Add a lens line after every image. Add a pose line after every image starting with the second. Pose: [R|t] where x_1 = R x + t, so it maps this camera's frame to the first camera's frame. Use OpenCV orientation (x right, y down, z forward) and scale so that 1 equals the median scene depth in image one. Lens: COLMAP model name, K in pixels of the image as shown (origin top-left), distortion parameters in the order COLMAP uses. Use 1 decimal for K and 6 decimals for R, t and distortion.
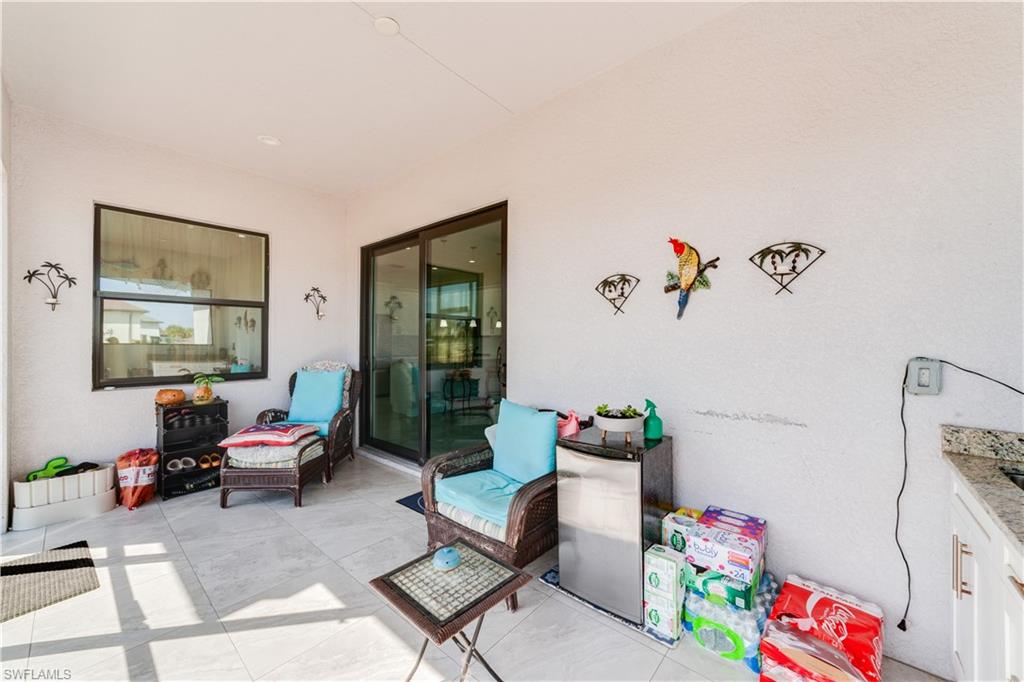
lens RADIAL K [[397.2, 0, 507.8], [0, 397.2, 342.6], [0, 0, 1]] dist [-0.020827, 0.008004]
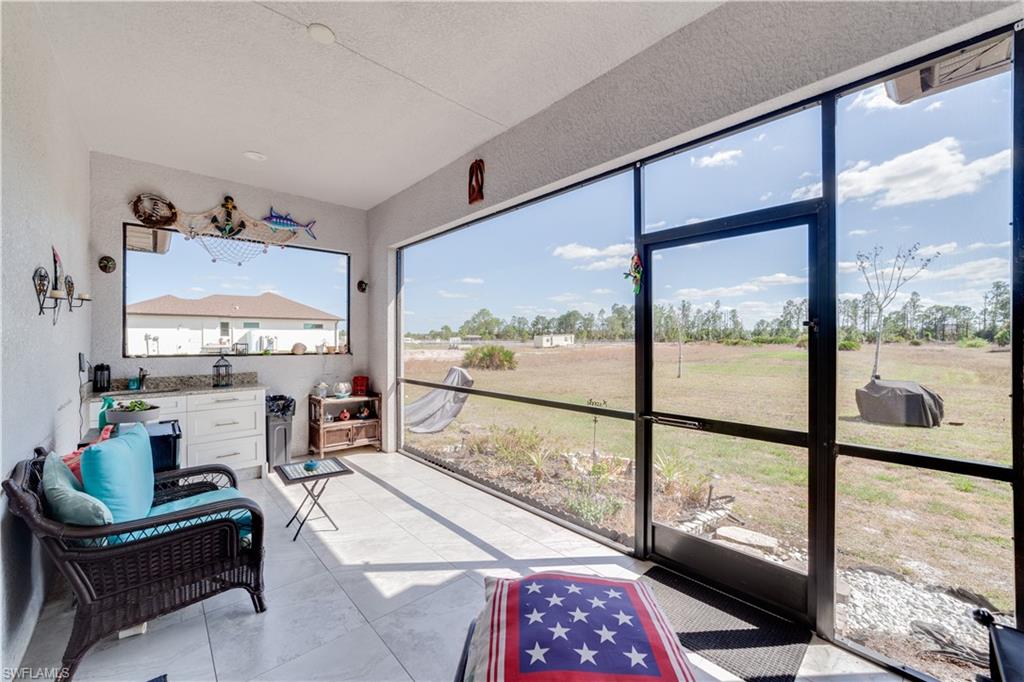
lens RADIAL K [[397.2, 0, 507.8], [0, 397.2, 342.6], [0, 0, 1]] dist [-0.020827, 0.008004]
pose [[-0.994100, 0.000940, 0.108464, -0.652021], [0.002534, 0.999891, 0.014562, -0.018277], [-0.108438, 0.014751, -0.993994, 1.415681]]
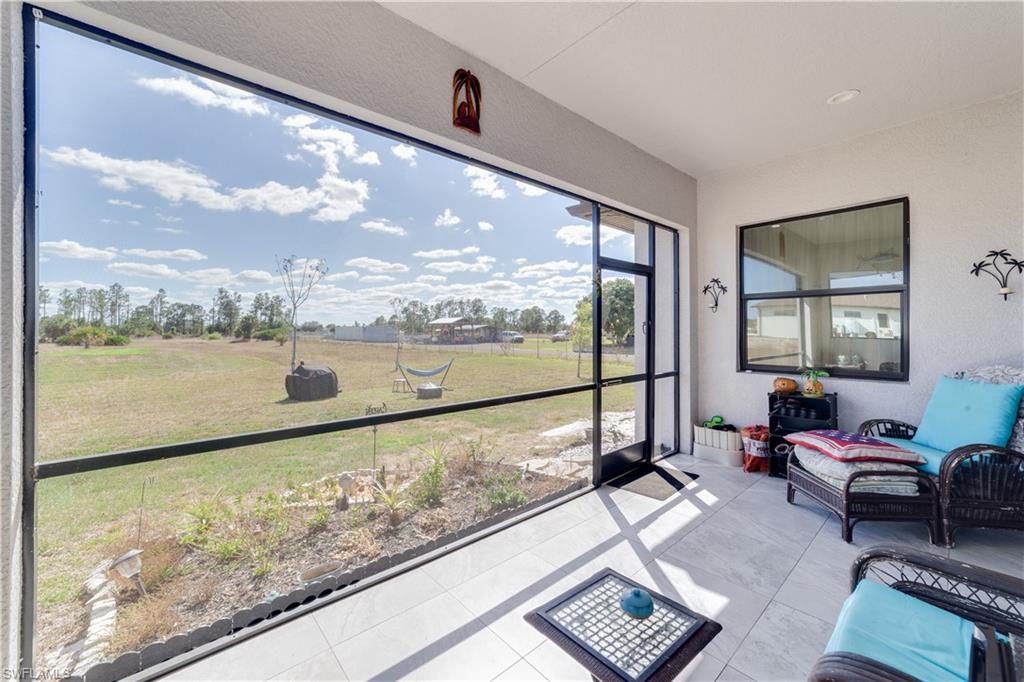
lens RADIAL K [[398.5, 0, 513.1], [0, 398.5, 332.0], [0, 0, 1]] dist [-0.002601, -0.000074]
pose [[-0.117149, -0.000231, -0.993114, 0.367591], [-0.005099, 0.999987, 0.000369, -0.005341], [0.993101, 0.005107, -0.117148, 0.445660]]
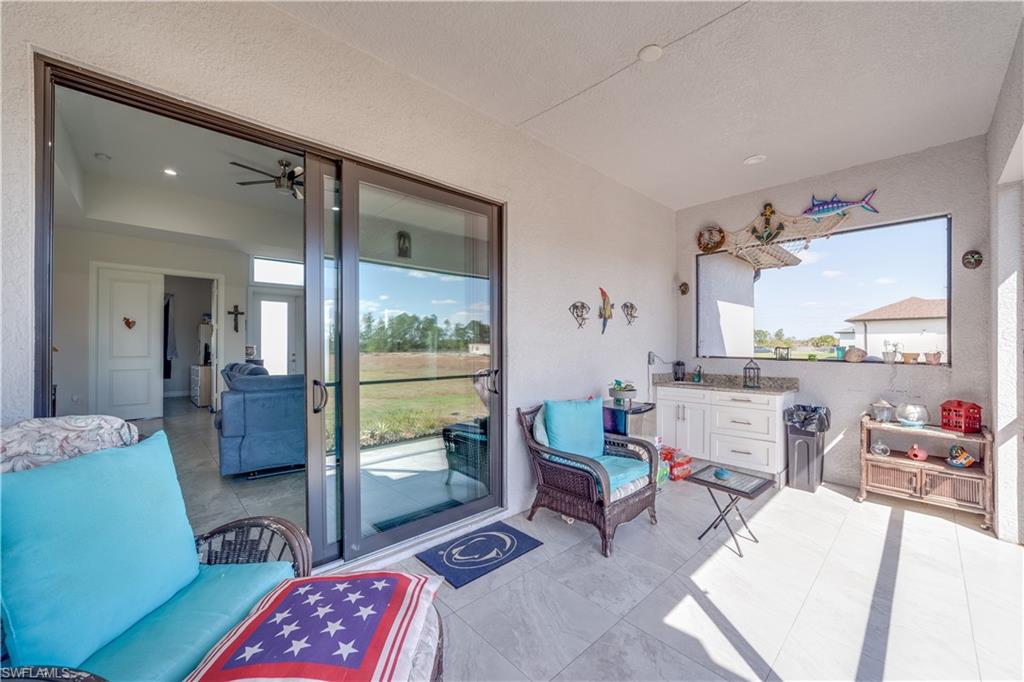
lens RADIAL K [[397.2, 0, 507.8], [0, 397.2, 342.6], [0, 0, 1]] dist [-0.020827, 0.008004]
pose [[0.100484, 0.006878, 0.994915, -1.029567], [0.003252, 0.999968, -0.007242, -0.006773], [-0.994933, 0.003963, 0.100459, 0.927334]]
